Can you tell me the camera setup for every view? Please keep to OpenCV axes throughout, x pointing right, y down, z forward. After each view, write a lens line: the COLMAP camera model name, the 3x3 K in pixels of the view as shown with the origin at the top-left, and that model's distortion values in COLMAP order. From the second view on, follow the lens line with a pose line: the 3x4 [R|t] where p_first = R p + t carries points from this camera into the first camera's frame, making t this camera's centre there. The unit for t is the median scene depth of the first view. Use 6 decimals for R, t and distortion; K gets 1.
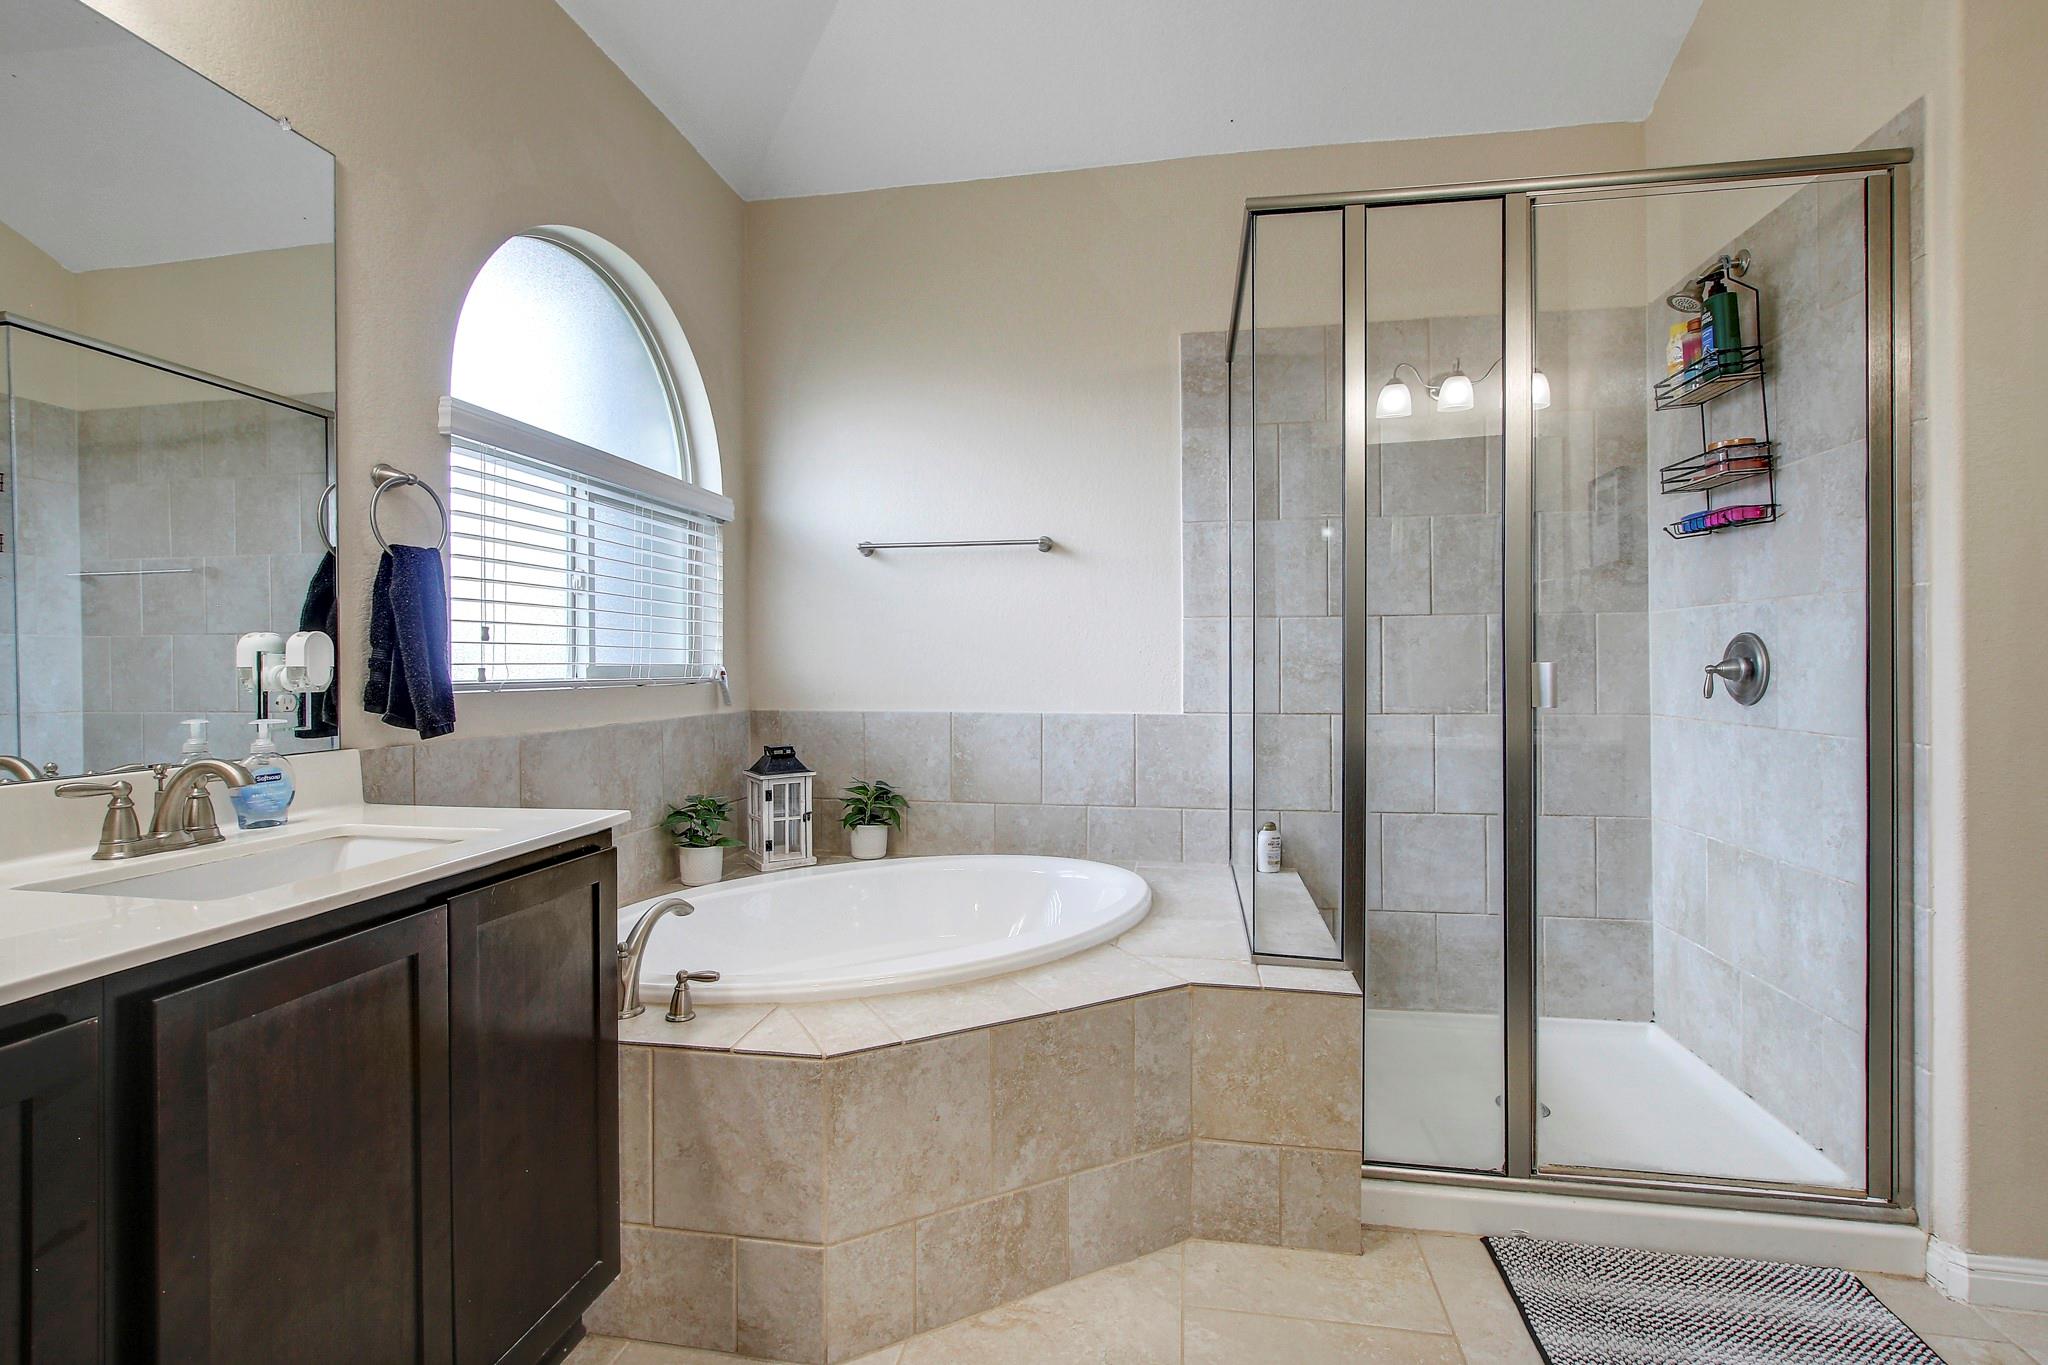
lens RADIAL K [[940.4, 0, 1034.1], [0, 940.4, 666.5], [0, 0, 1]] dist [-0.016923, 0.006038]
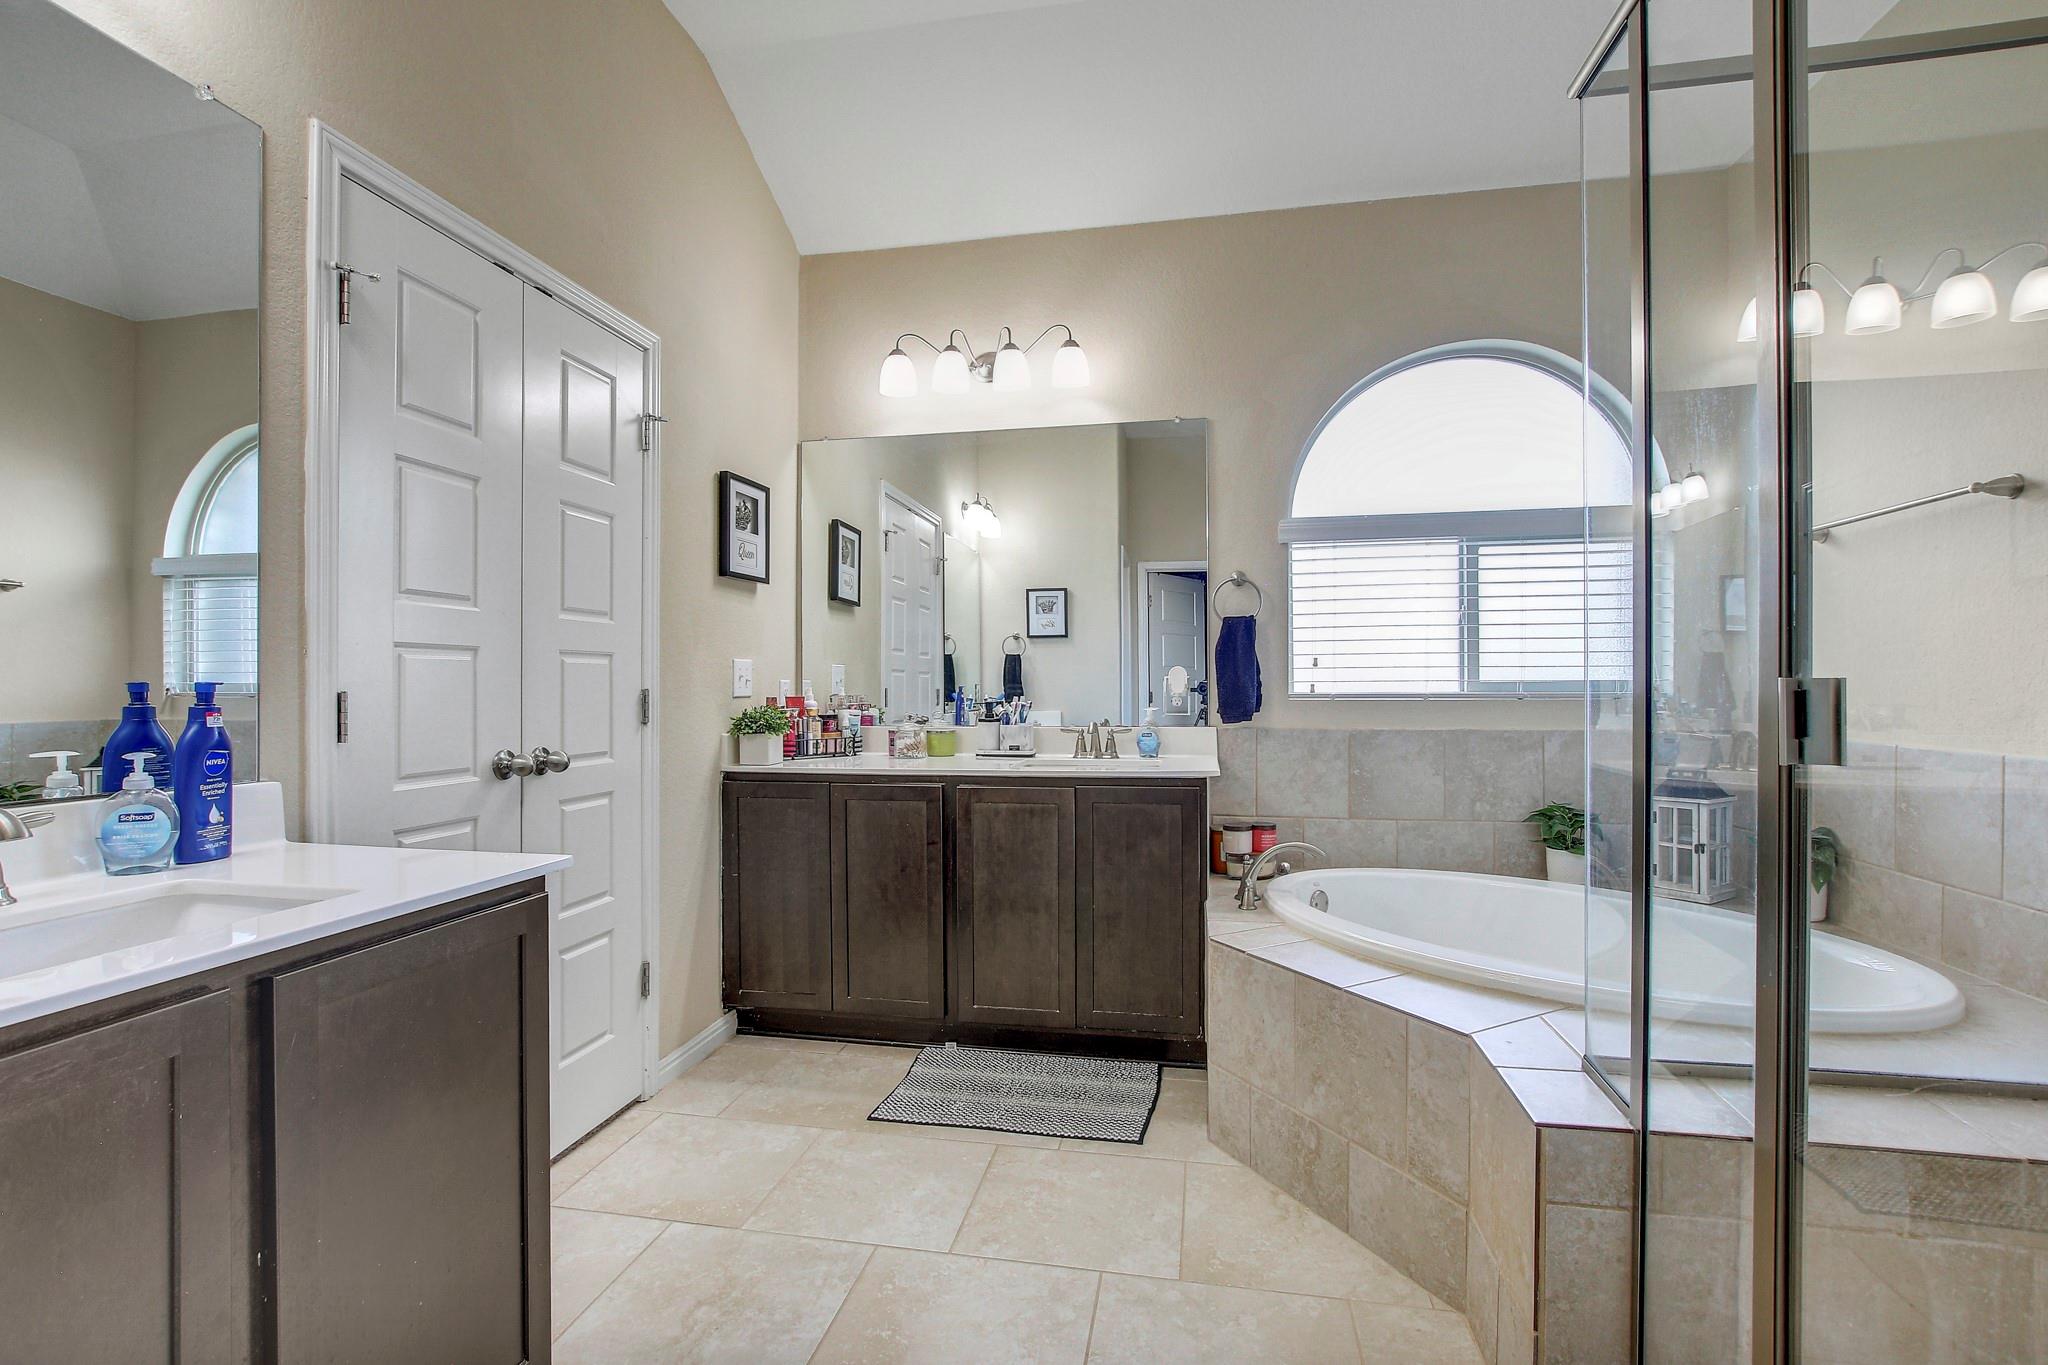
lens RADIAL K [[940.4, 0, 1029.6], [0, 940.4, 687.3], [0, 0, 1]] dist [-0.016923, 0.006038]
pose [[-0.016001, 0.004088, -0.999864, 0.948717], [0.002849, 0.999988, 0.004043, -0.000735], [0.999868, -0.002784, -0.016012, 0.526474]]
